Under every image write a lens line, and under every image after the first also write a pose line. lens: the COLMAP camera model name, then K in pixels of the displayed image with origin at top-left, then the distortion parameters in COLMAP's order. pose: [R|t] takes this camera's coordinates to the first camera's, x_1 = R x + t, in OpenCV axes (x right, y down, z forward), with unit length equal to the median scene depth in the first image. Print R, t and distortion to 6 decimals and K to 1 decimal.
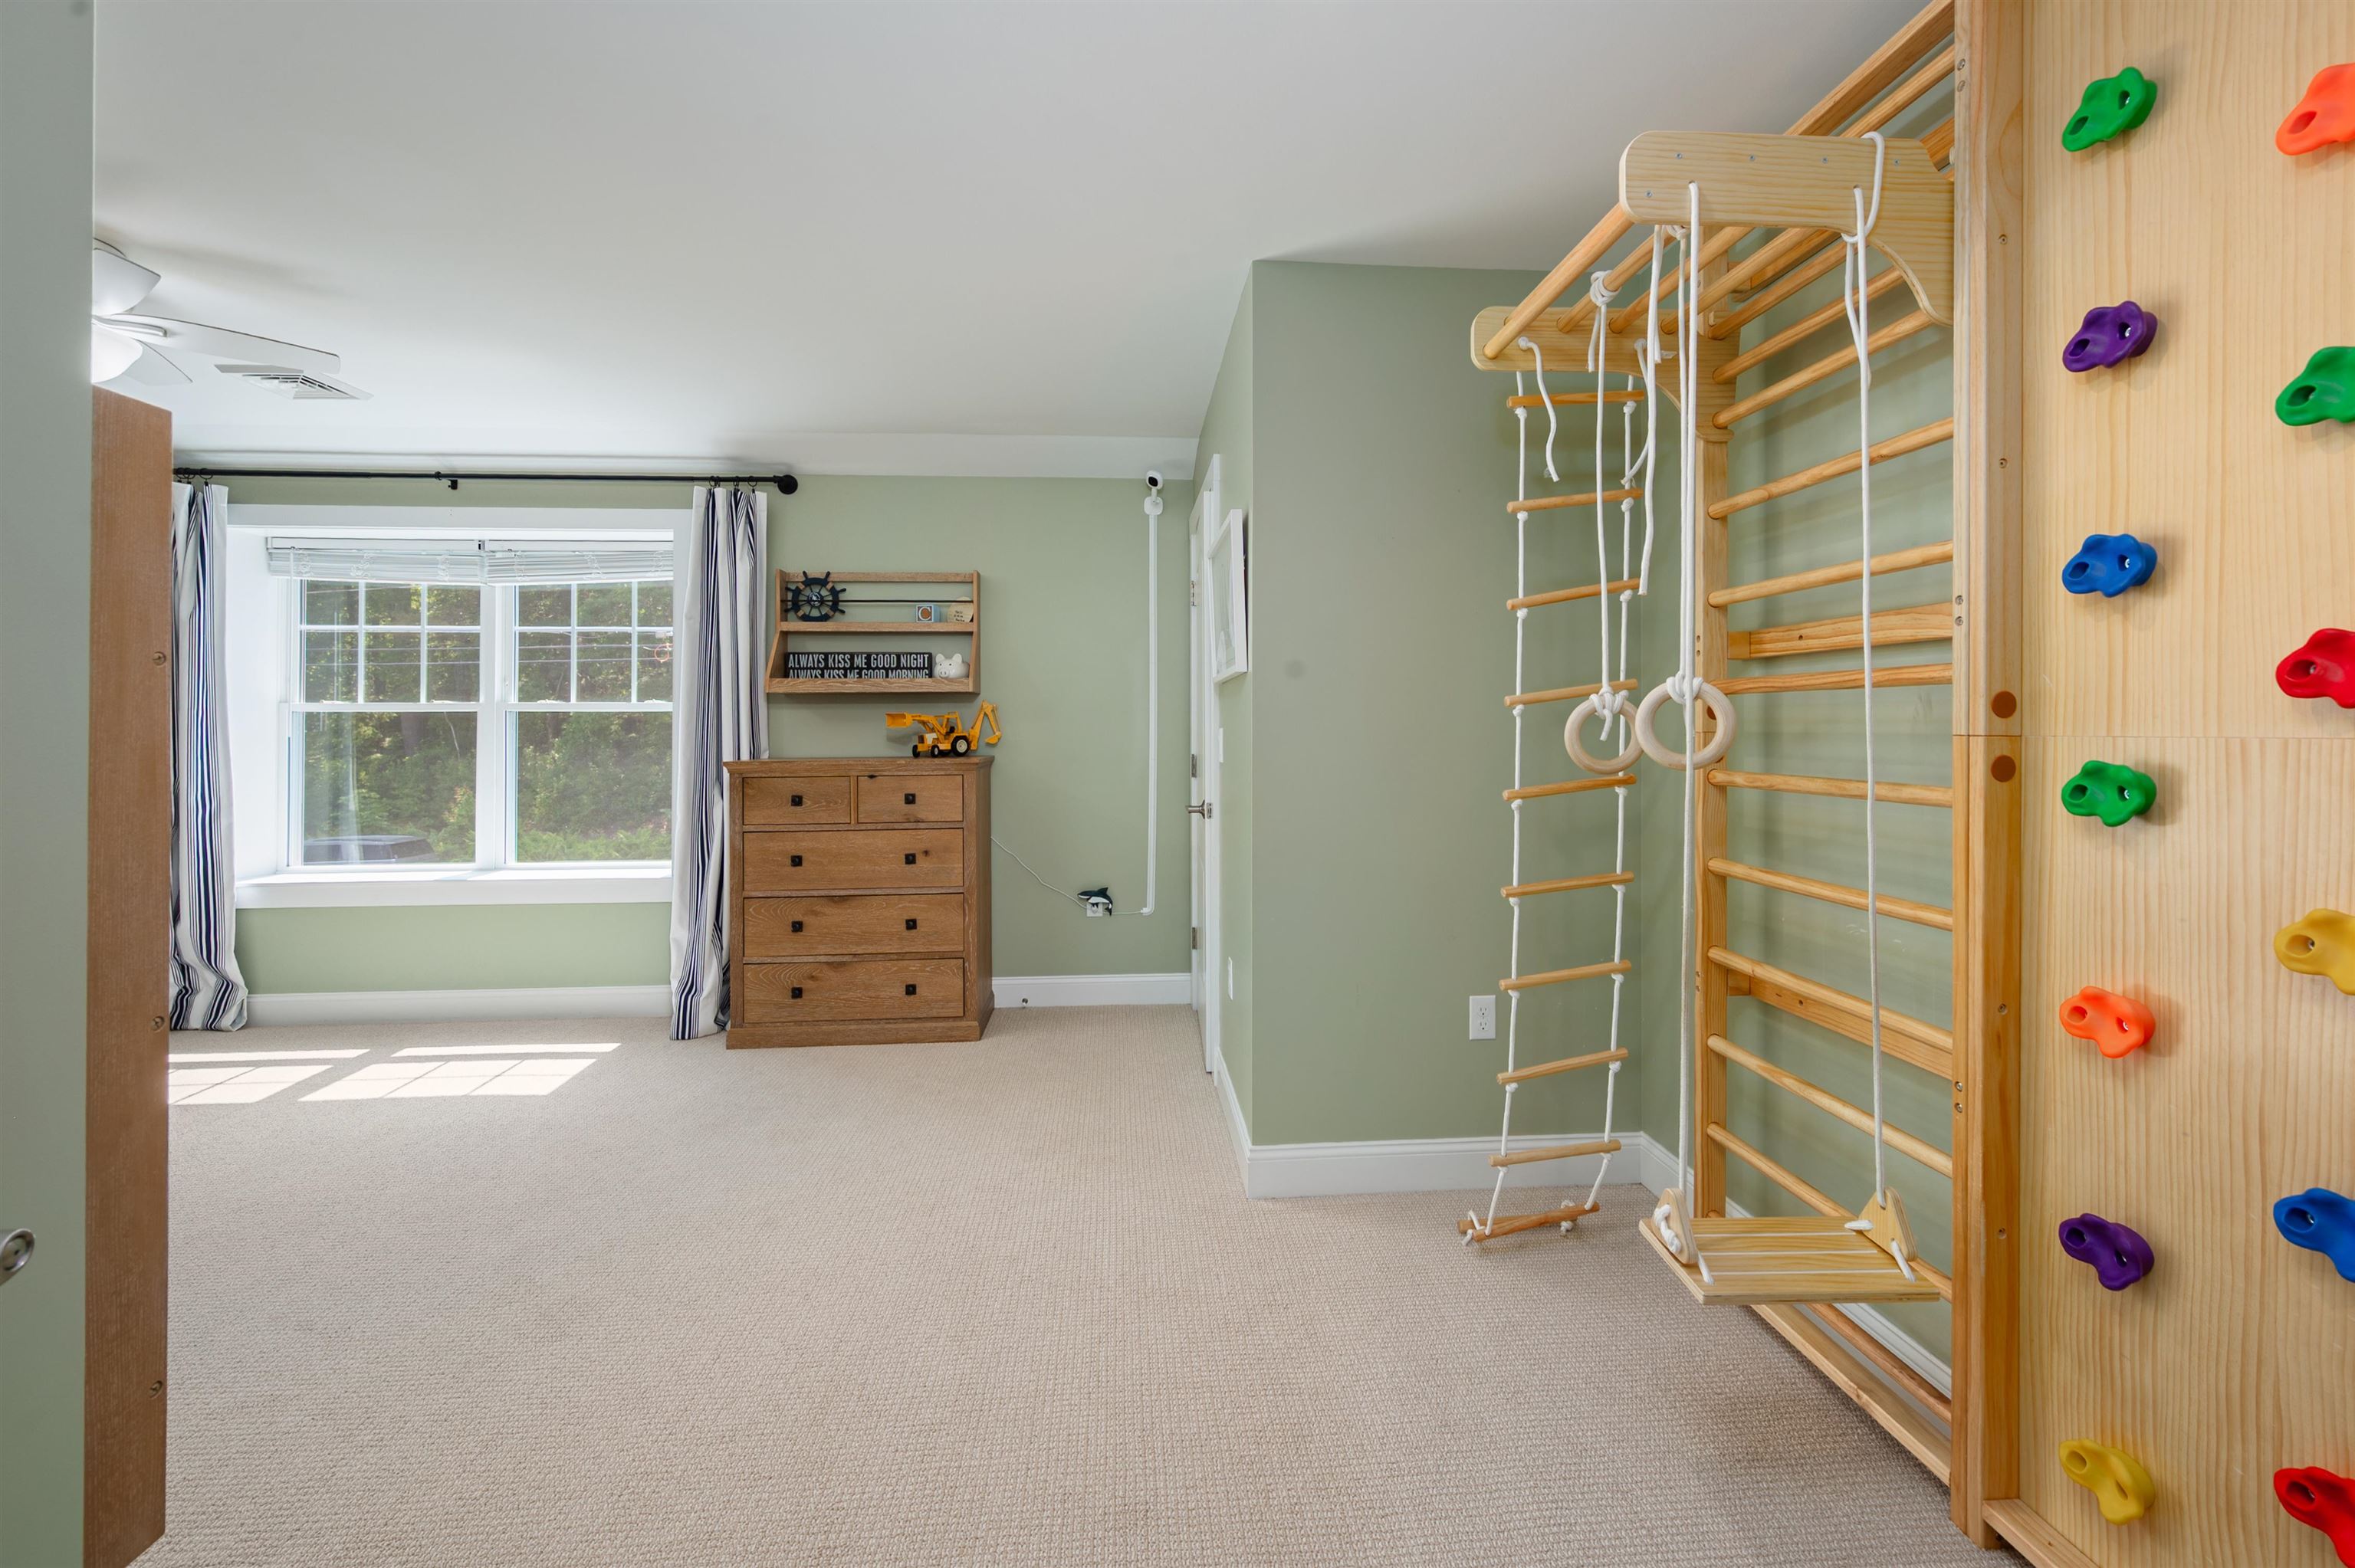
lens RADIAL K [[997.1, 0, 1182.9], [0, 997.1, 733.9], [0, 0, 1]] dist [0.000052, 0.000142]
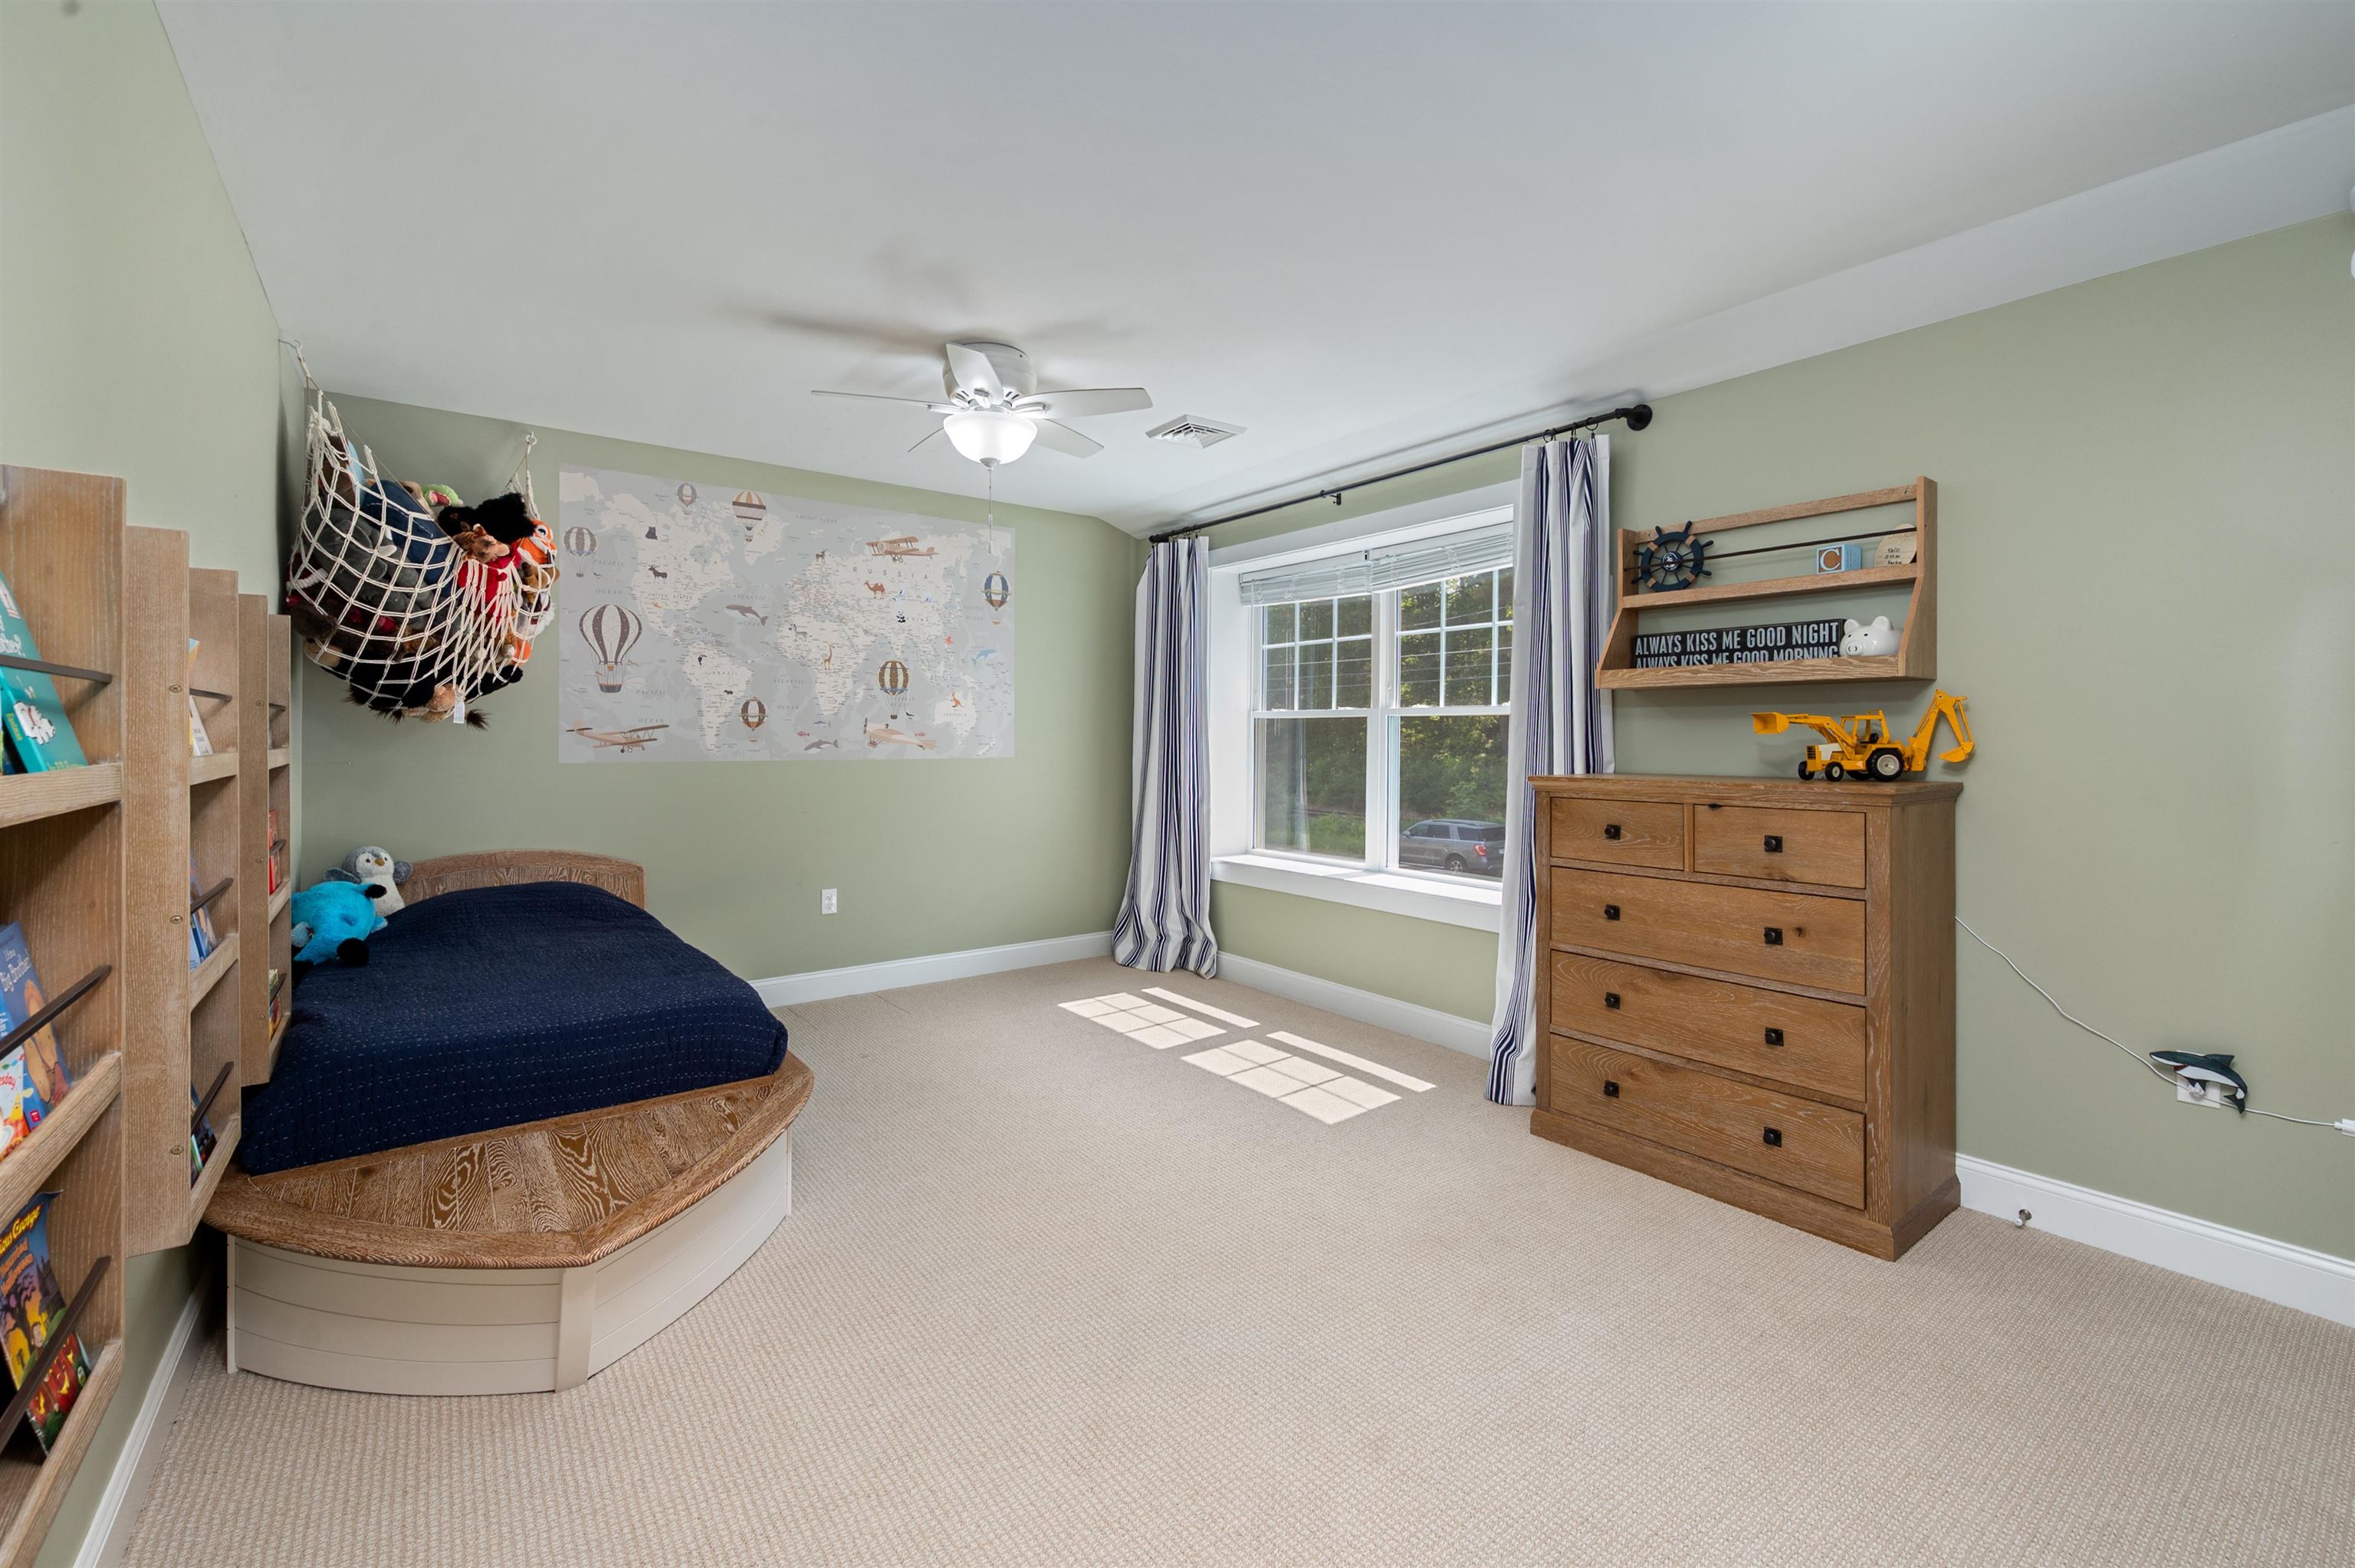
lens RADIAL K [[997.1, 0, 1182.9], [0, 997.1, 733.9], [0, 0, 1]] dist [0.000052, 0.000142]
pose [[0.550294, 0.004565, -0.834959, 0.053062], [-0.008413, 0.999965, -0.000077, -0.003331], [0.834929, 0.007067, 0.550313, 0.291150]]
